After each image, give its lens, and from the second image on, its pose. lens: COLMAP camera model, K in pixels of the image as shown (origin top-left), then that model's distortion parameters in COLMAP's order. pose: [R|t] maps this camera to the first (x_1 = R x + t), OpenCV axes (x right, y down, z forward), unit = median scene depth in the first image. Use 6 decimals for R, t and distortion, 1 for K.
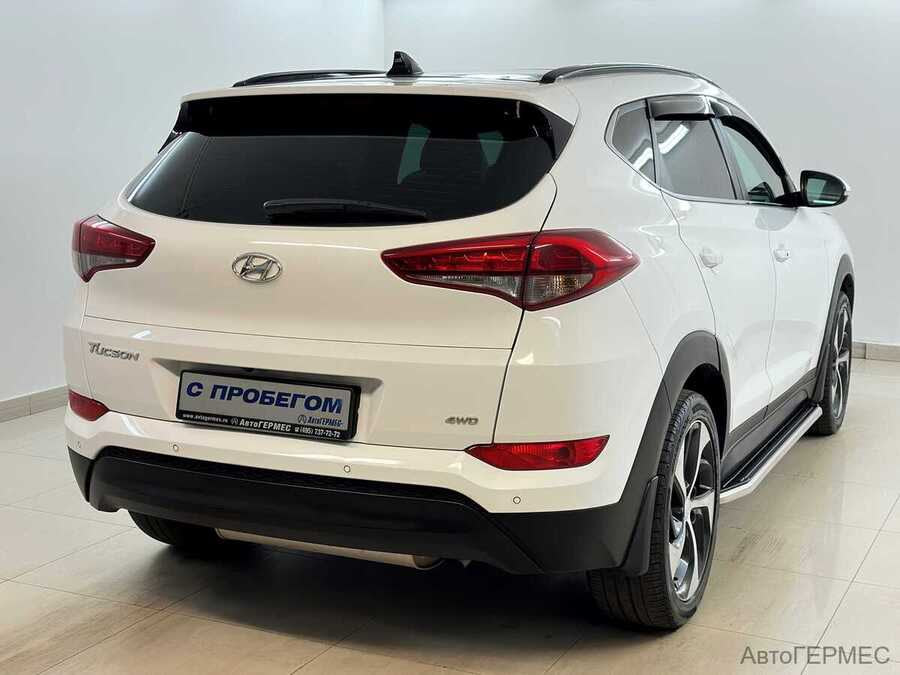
lens RADIAL K [[1196.9, 0, 449.1], [0, 1196.9, 344.1], [0, 0, 1]] dist [-0.030818, 0.000000]
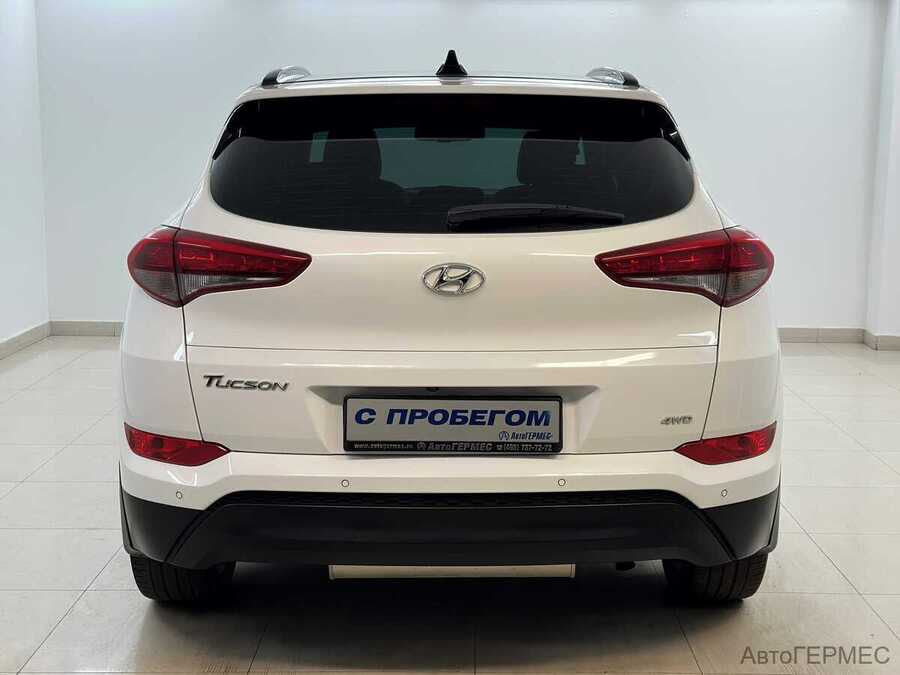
lens RADIAL K [[1196.9, 0, 449.5], [0, 1196.9, 330.9], [0, 0, 1]] dist [-0.030818, 0.000000]
pose [[0.926769, -0.068396, 0.369352, -0.502122], [0.072247, 0.997381, 0.003413, -0.026455], [-0.368618, 0.023521, 0.929283, 0.129762]]
